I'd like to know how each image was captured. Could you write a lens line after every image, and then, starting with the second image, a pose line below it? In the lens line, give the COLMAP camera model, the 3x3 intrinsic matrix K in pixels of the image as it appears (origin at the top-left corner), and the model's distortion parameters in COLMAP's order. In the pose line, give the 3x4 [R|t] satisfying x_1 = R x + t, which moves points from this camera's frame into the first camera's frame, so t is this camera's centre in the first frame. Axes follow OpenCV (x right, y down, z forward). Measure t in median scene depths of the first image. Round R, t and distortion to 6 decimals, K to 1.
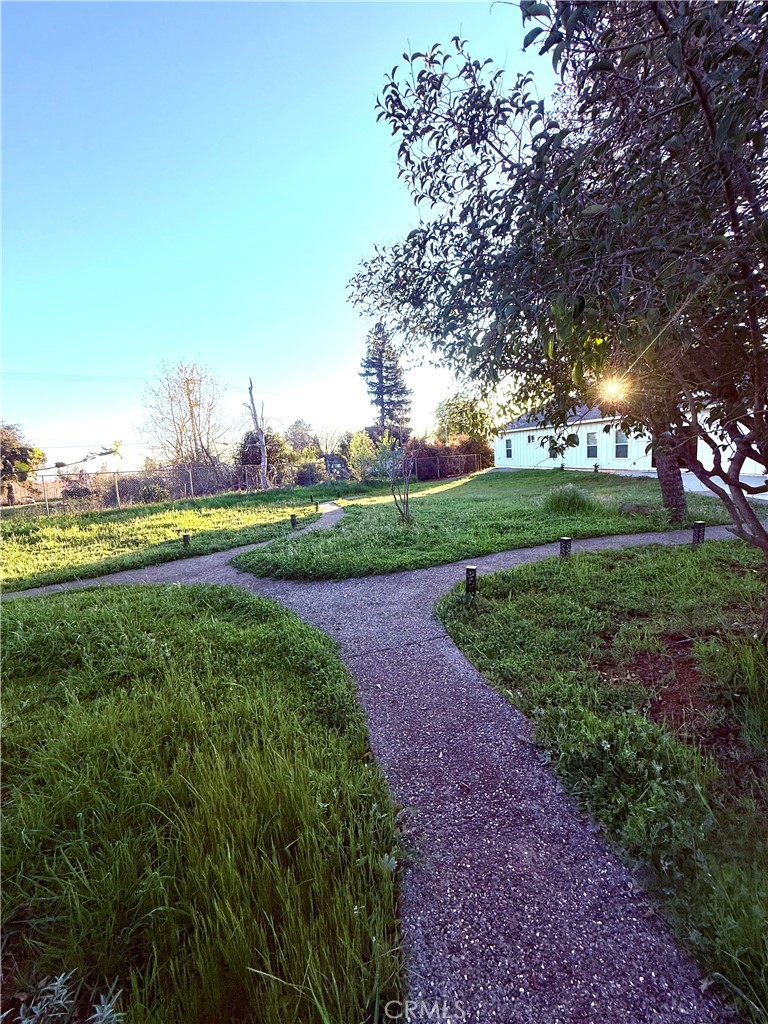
lens RADIAL K [[408.5, 0, 386.6], [0, 408.5, 509.8], [0, 0, 1]] dist [-0.000635, -0.000290]
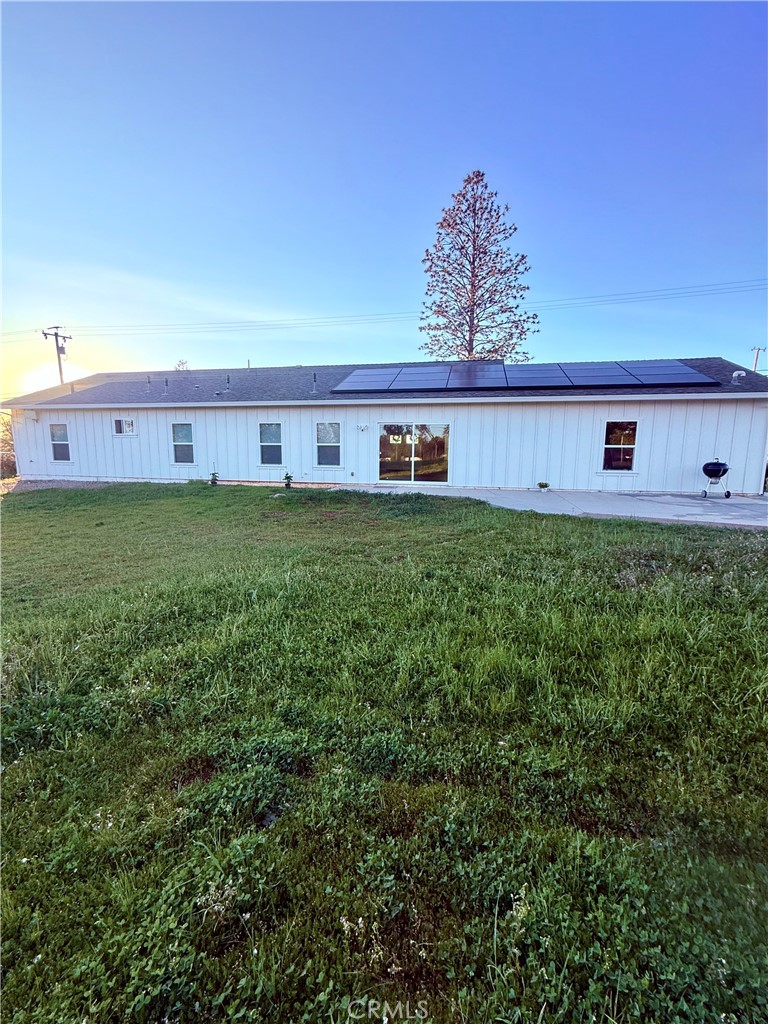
lens RADIAL K [[408.5, 0, 388.9], [0, 408.5, 506.0], [0, 0, 1]] dist [-0.000635, -0.000290]
pose [[0.421721, -0.089008, 0.902347, 0.008370], [0.097076, 0.993882, 0.052668, -0.073814], [-0.901514, 0.065385, 0.427781, 0.530860]]
